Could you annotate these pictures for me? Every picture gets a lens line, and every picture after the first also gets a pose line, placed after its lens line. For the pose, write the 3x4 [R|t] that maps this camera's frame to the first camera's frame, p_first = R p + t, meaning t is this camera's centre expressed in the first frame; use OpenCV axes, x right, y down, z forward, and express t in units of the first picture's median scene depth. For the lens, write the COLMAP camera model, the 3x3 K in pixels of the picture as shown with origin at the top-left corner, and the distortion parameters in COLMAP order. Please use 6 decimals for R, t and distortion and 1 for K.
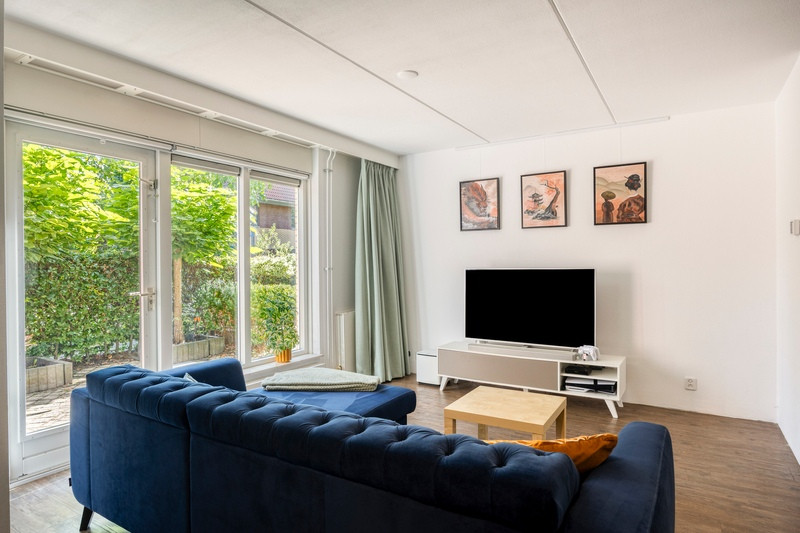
lens RADIAL K [[463.5, 0, 400.9], [0, 463.5, 264.7], [0, 0, 1]] dist [-0.018294, 0.006535]
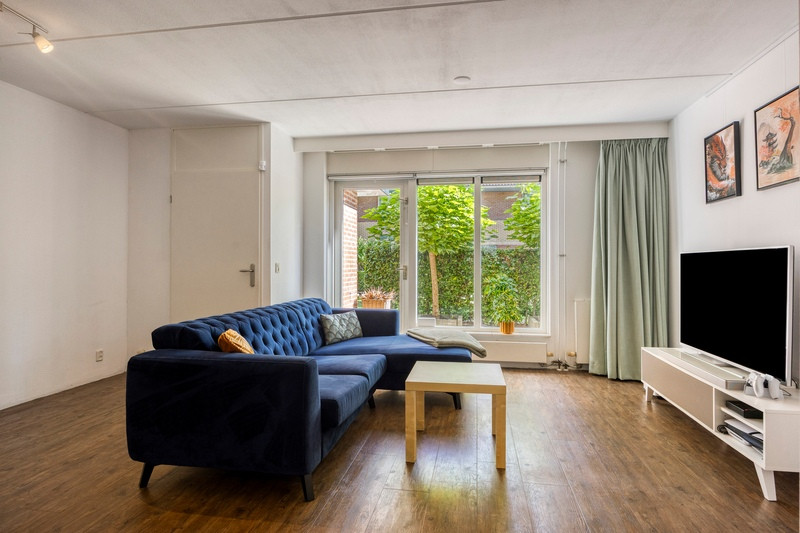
lens RADIAL K [[447.3, 0, 400.6], [0, 447.3, 261.8], [0, 0, 1]] dist [0.002339, 0.000869]
pose [[0.383968, 0.002269, -0.923344, 0.659963], [-0.009773, 0.999951, -0.001607, 0.030152], [0.923295, 0.009641, 0.383971, 0.285147]]
